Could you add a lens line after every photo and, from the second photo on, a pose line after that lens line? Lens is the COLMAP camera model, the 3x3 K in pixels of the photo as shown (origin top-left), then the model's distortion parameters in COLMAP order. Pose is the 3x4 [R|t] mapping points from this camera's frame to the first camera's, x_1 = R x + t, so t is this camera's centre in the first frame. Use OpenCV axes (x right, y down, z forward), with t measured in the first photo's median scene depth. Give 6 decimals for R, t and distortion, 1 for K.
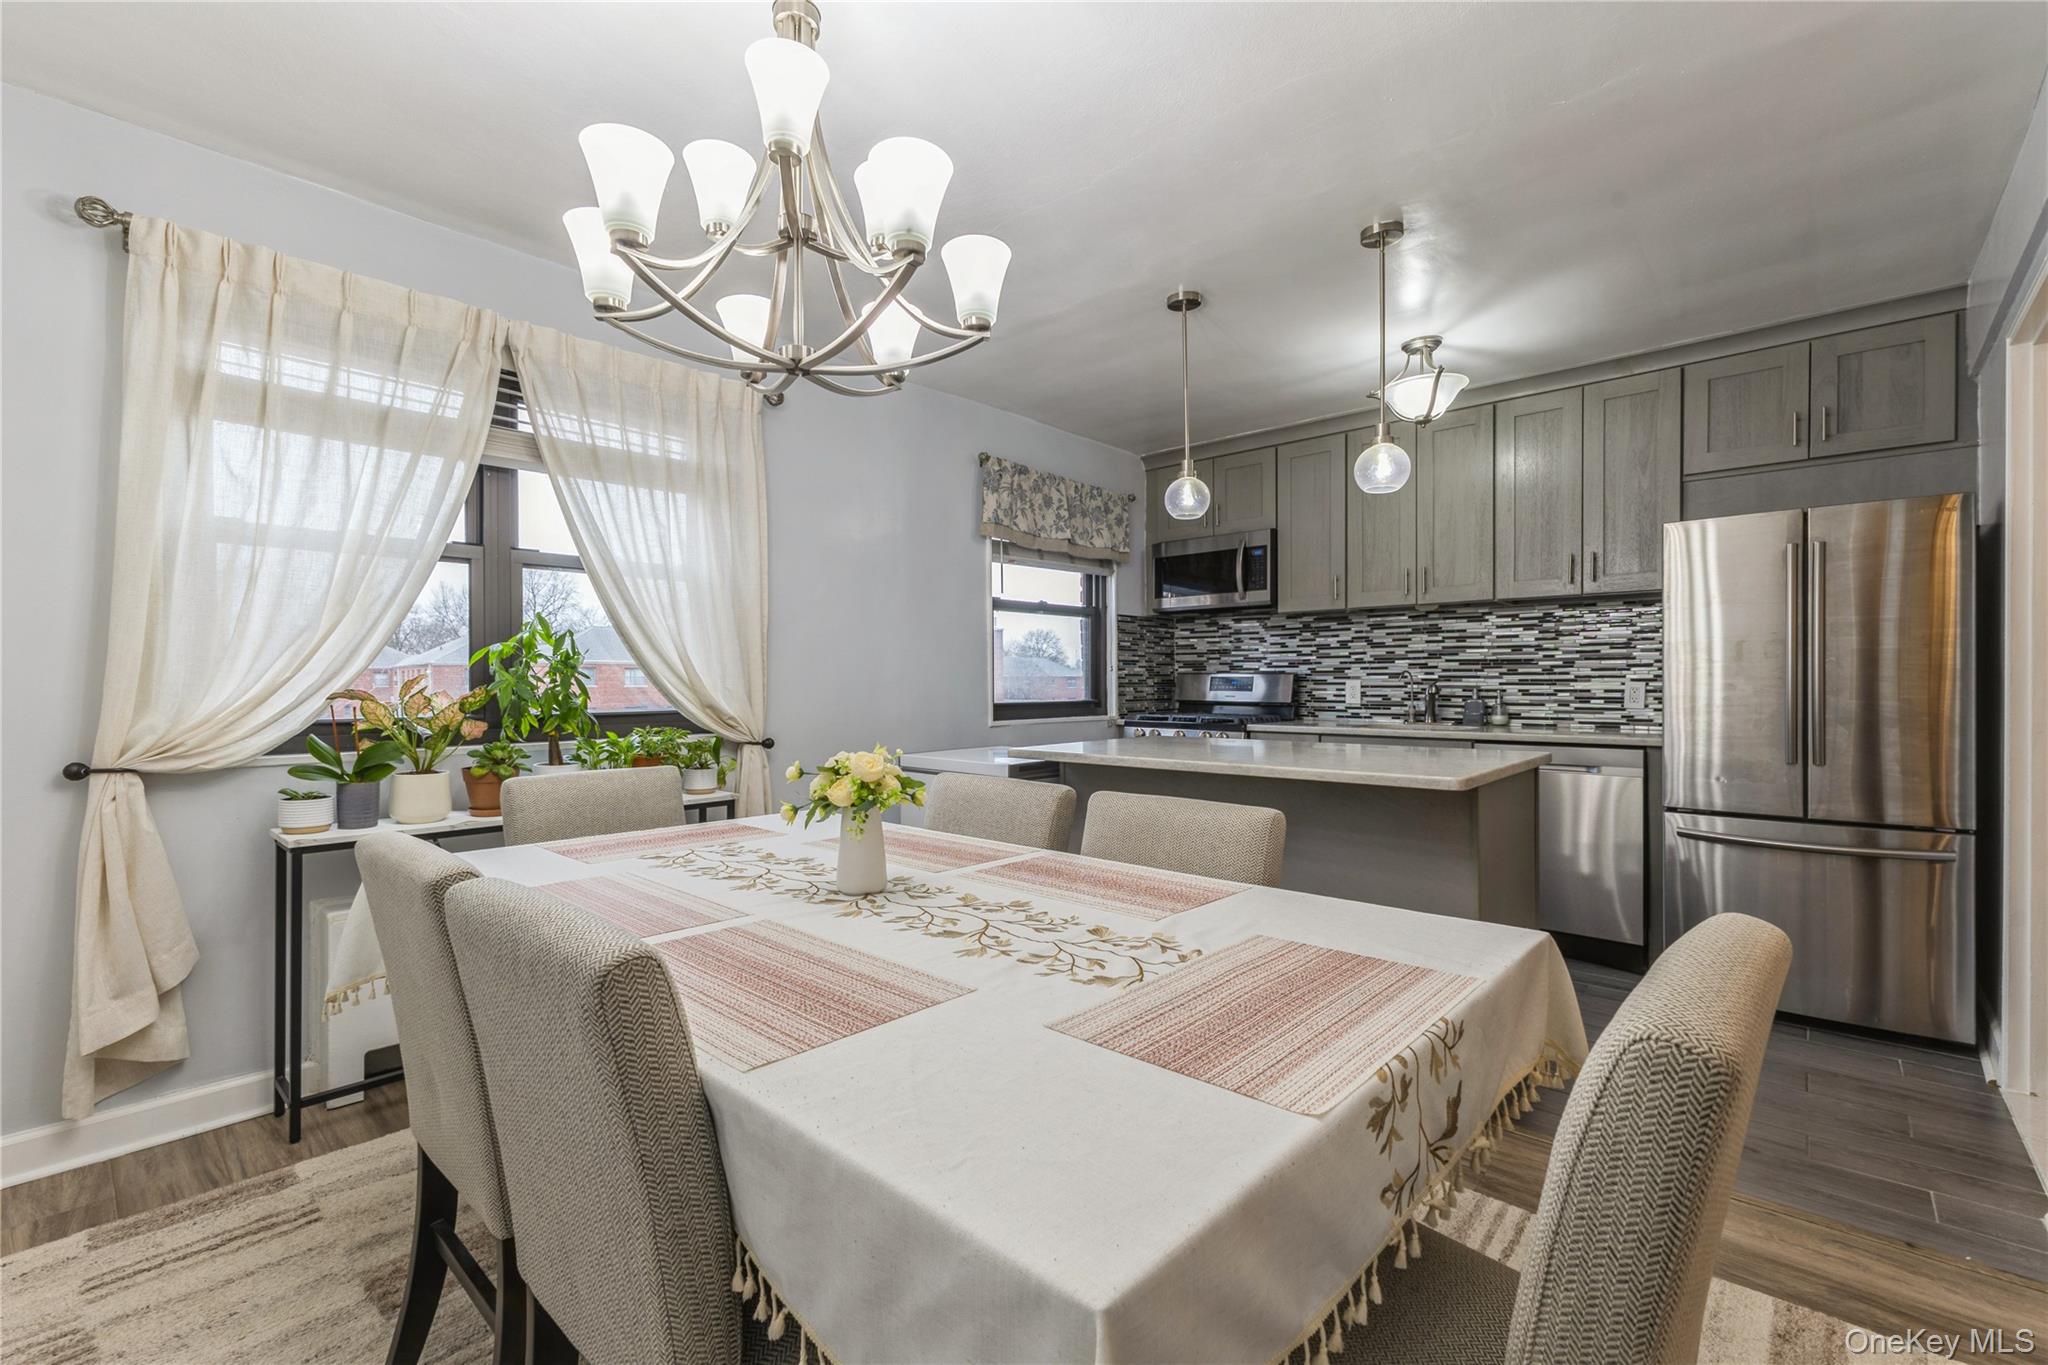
lens RADIAL K [[882.8, 0, 1022.6], [0, 882.8, 690.6], [0, 0, 1]] dist [0.001929, 0.000109]
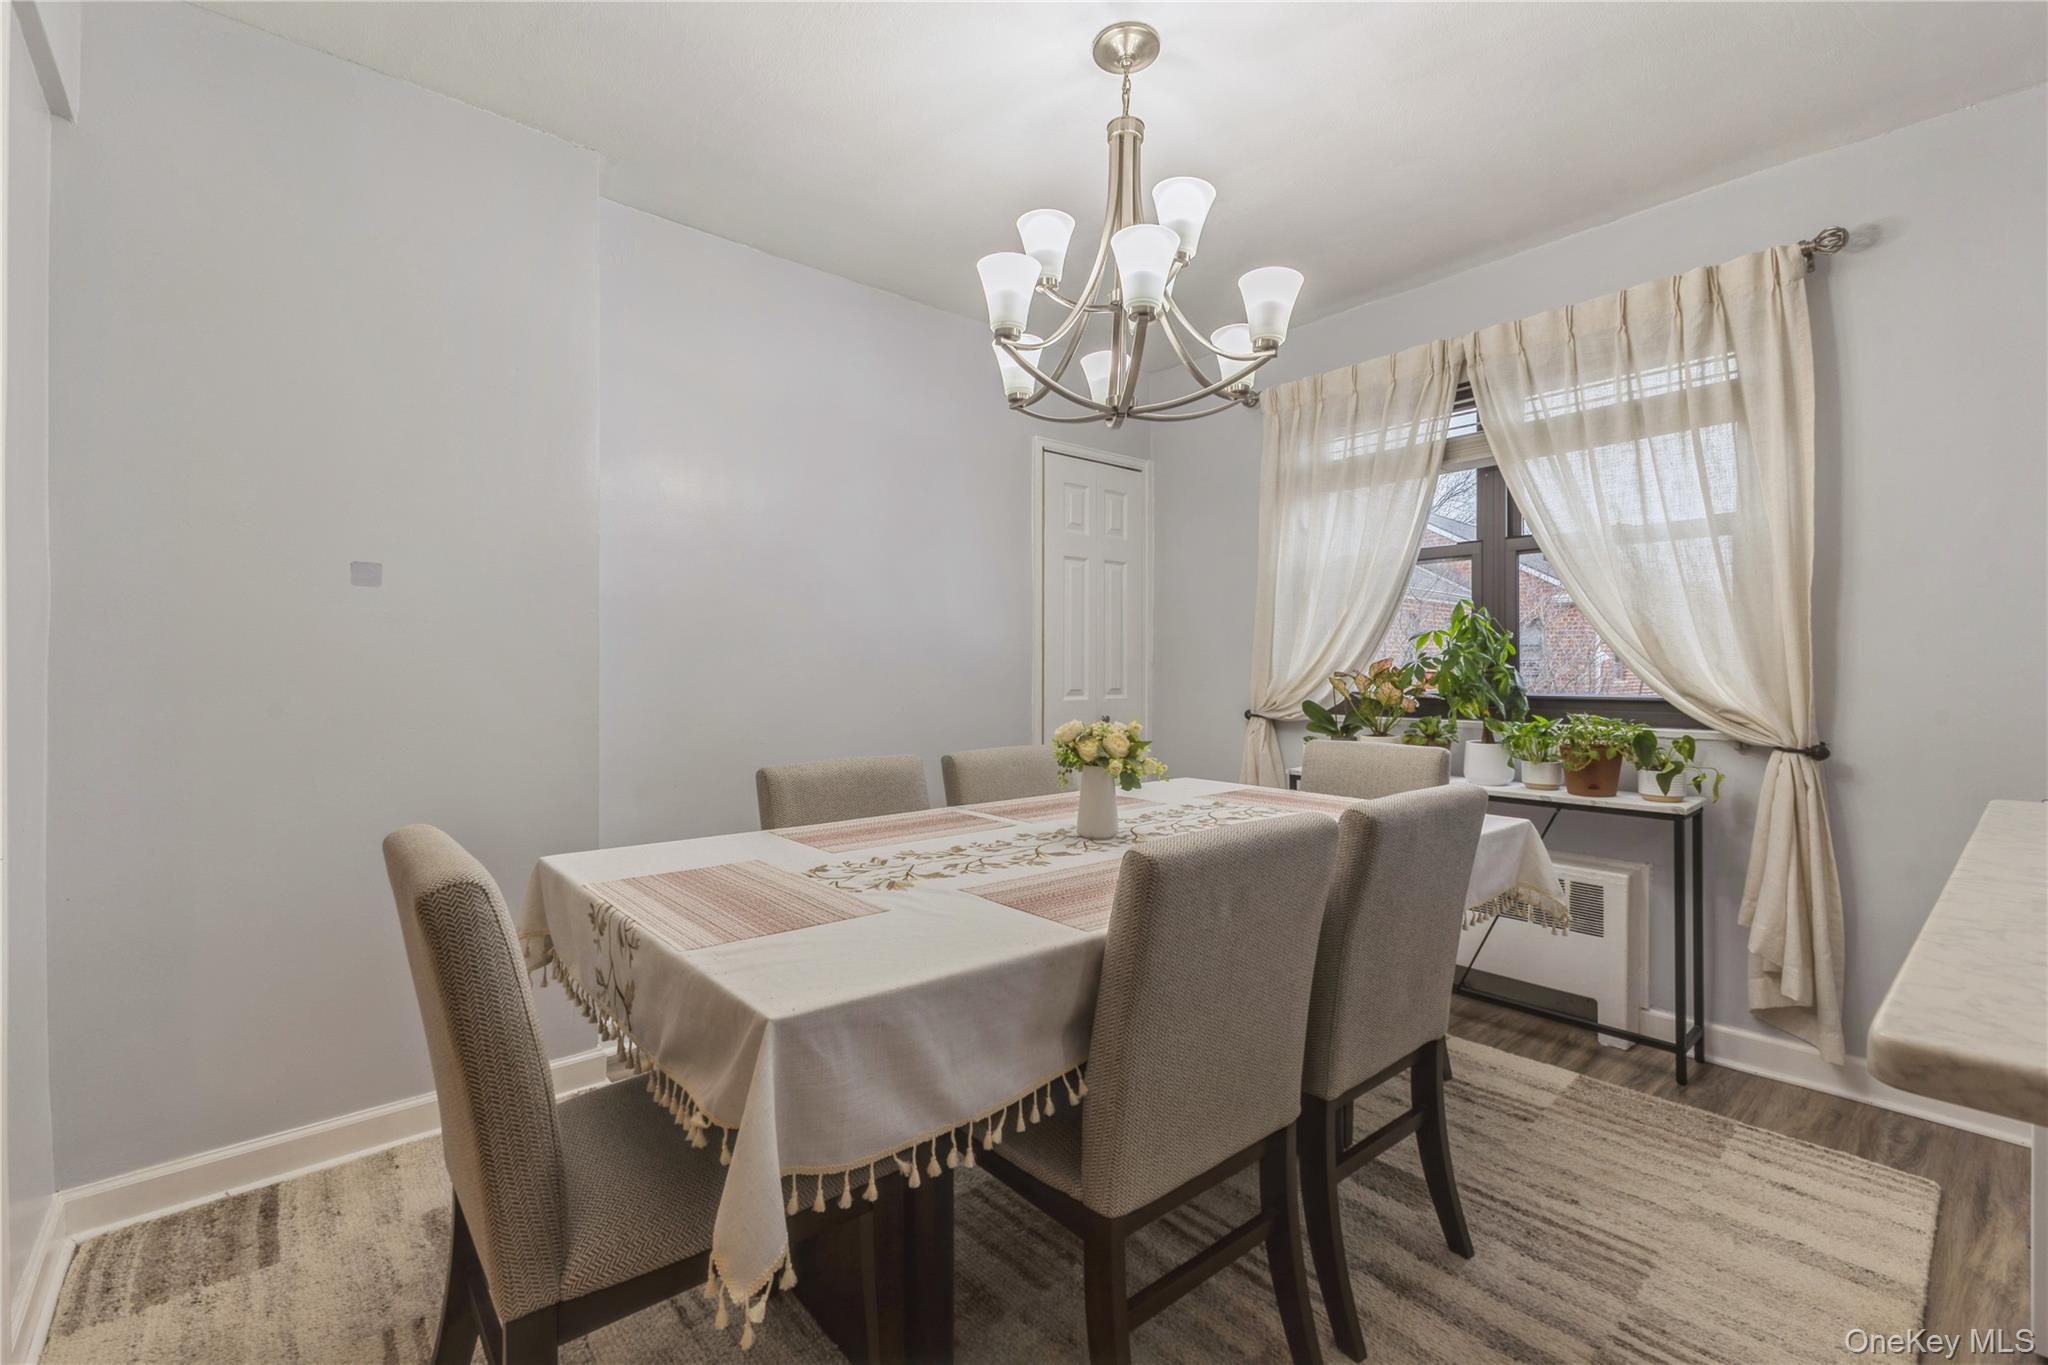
lens RADIAL K [[892.6, 0, 1039.3], [0, 892.6, 667.5], [0, 0, 1]] dist [0.013419, 0.000157]
pose [[-0.111750, 0.001512, -0.993735, 0.343146], [-0.008593, 0.999960, 0.002488, -0.002061], [0.993699, 0.008817, -0.111733, 0.346969]]
